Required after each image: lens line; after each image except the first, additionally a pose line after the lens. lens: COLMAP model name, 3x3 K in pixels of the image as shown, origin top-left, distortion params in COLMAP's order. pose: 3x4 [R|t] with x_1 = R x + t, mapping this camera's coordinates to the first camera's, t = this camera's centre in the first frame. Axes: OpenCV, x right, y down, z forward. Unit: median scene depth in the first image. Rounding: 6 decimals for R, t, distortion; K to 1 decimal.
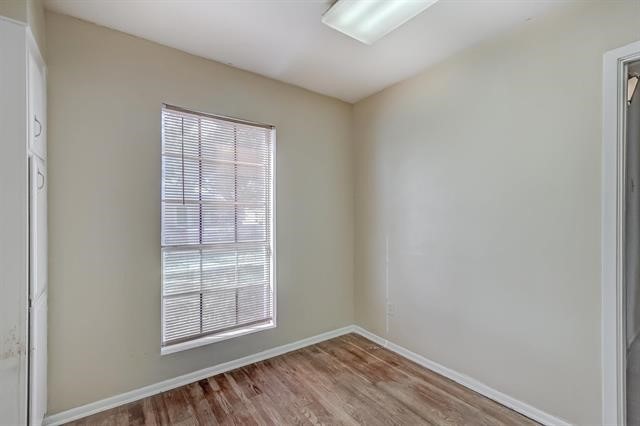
lens RADIAL K [[286.2, 0, 319.9], [0, 286.2, 216.3], [0, 0, 1]] dist [0.009875, -0.000830]
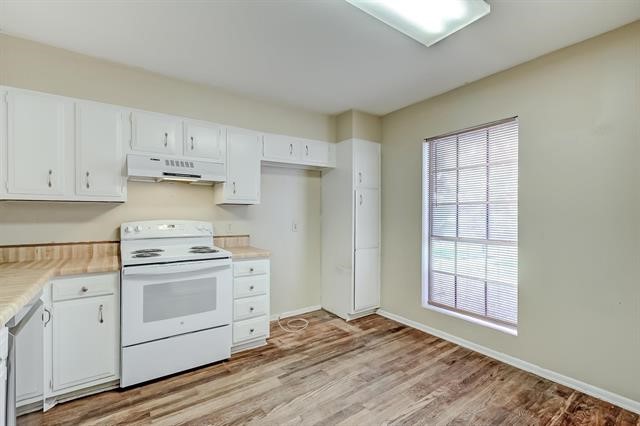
lens RADIAL K [[286.2, 0, 320.0], [0, 286.2, 215.6], [0, 0, 1]] dist [0.009875, -0.000830]
pose [[-0.001191, 0.004292, -0.999990, 0.907519], [-0.002036, 0.999989, 0.004294, 0.000118], [0.999997, 0.002041, -0.001182, 0.442642]]
